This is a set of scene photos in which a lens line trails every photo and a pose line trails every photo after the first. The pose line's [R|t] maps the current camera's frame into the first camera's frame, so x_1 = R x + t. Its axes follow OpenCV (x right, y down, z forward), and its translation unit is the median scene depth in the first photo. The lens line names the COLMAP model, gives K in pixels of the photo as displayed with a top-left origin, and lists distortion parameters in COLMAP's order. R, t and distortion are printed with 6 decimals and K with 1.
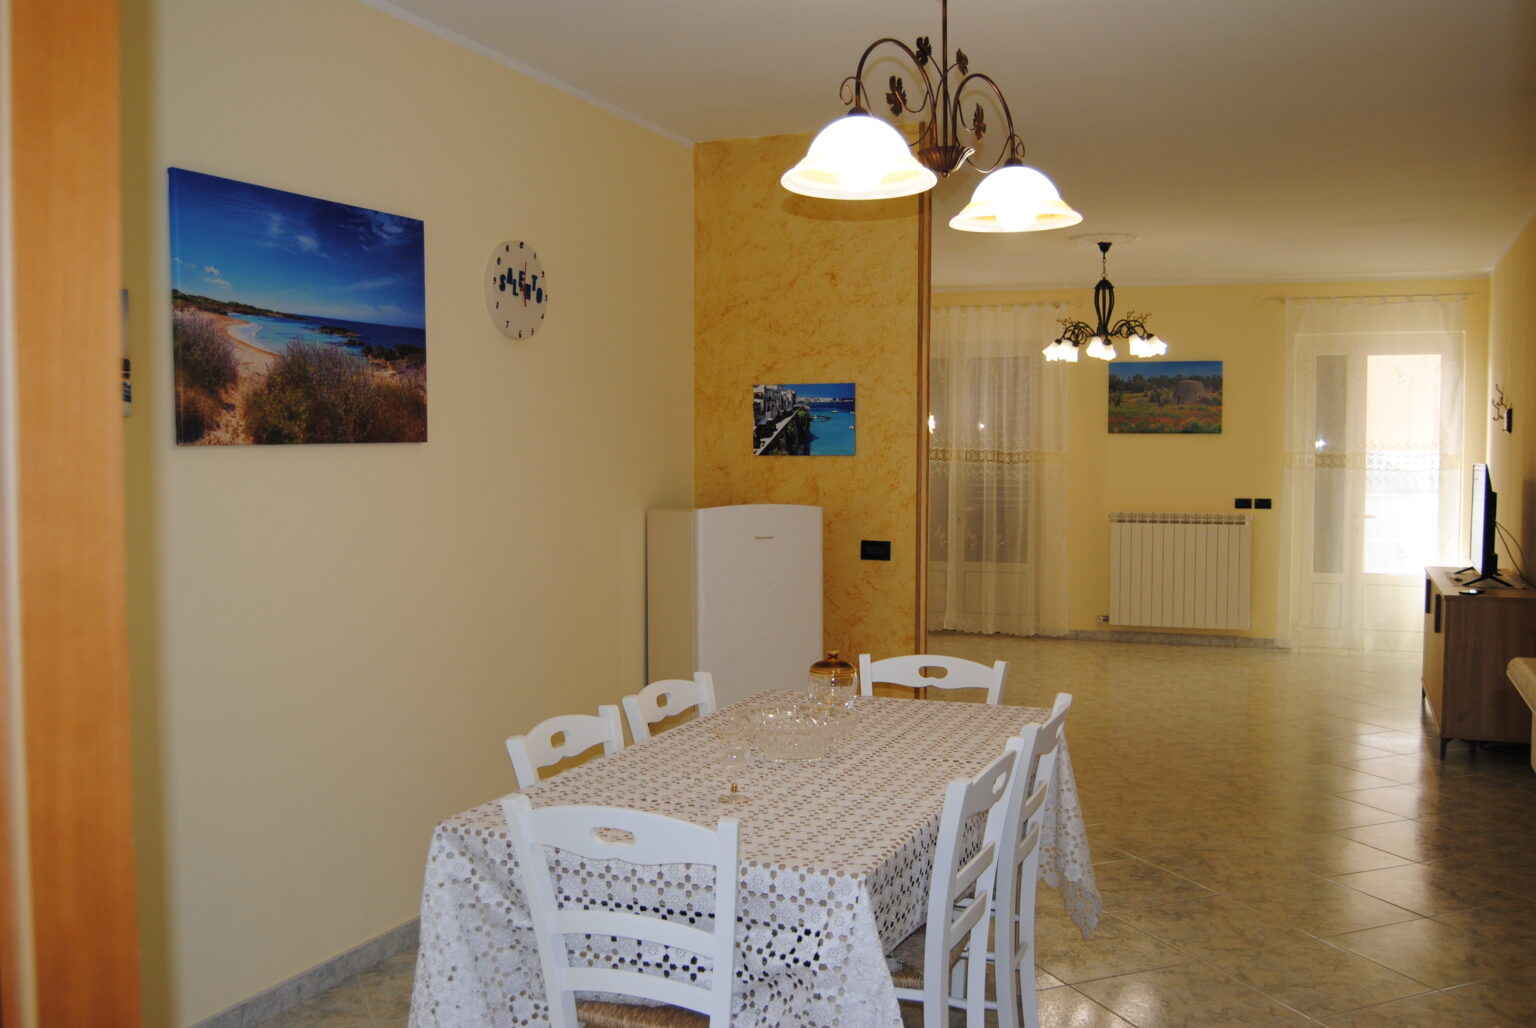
lens RADIAL K [[1442.1, 0, 766.0], [0, 1442.1, 510.4], [0, 0, 1]] dist [-0.099780, 0.000000]
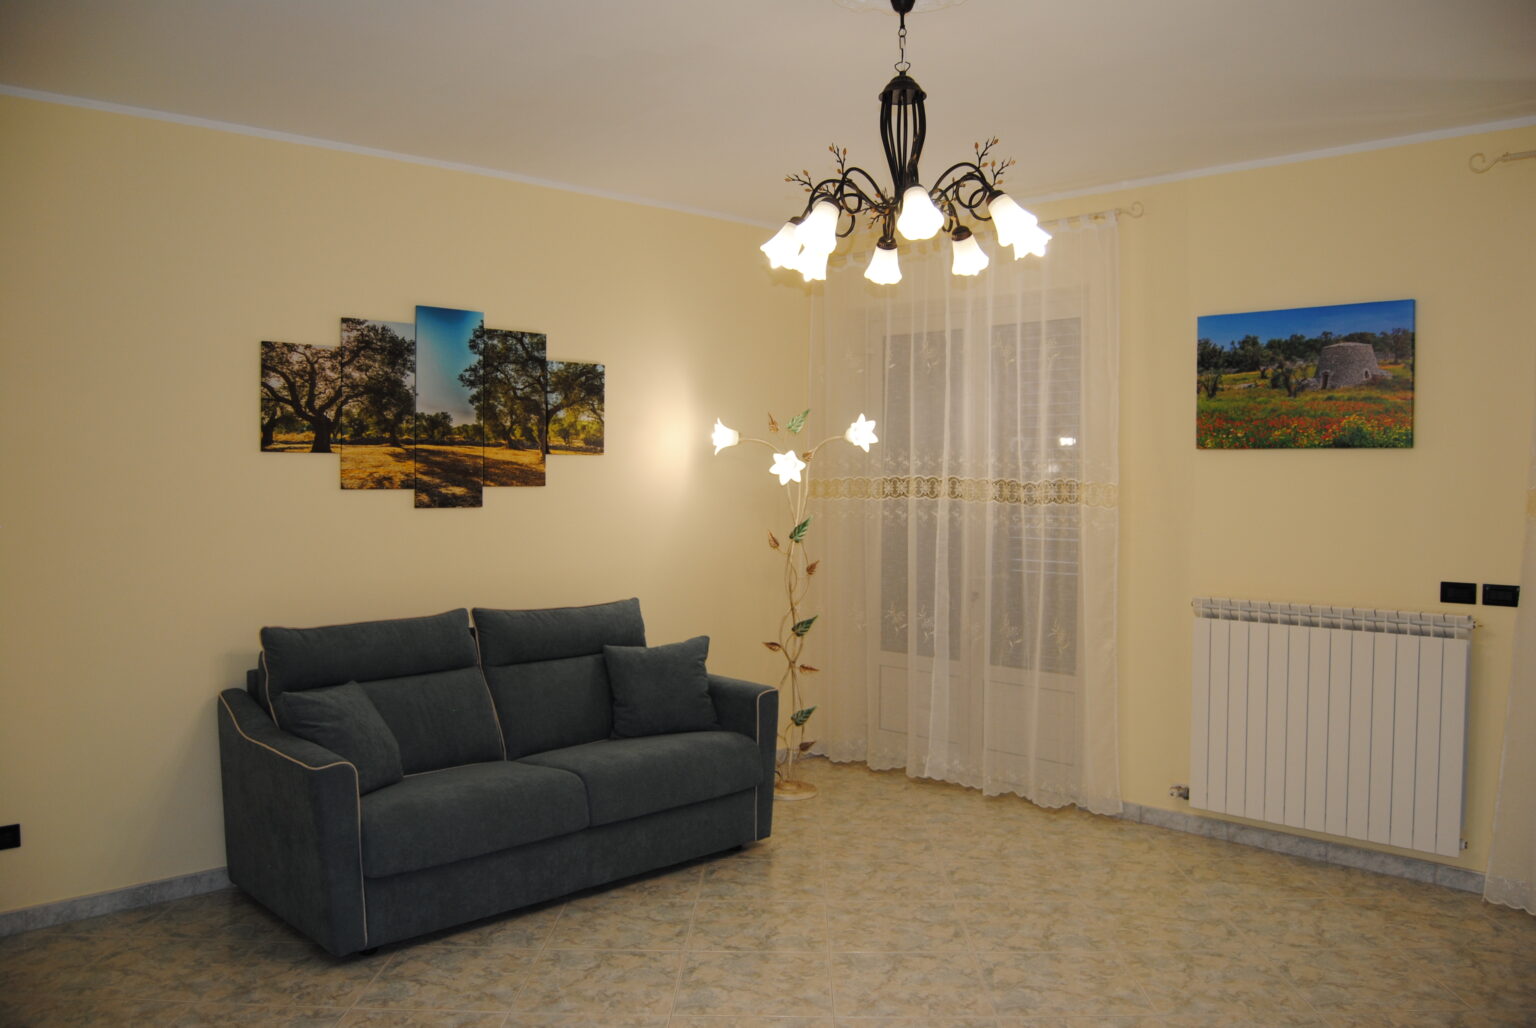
lens RADIAL K [[1314.2, 0, 771.6], [0, 1314.2, 519.1], [0, 0, 1]] dist [0.010920, -0.001662]
pose [[0.932516, 0.019804, -0.360585, 0.271605], [-0.024731, 0.999653, -0.009053, -0.019385], [0.360281, 0.017360, 0.932682, 0.488600]]
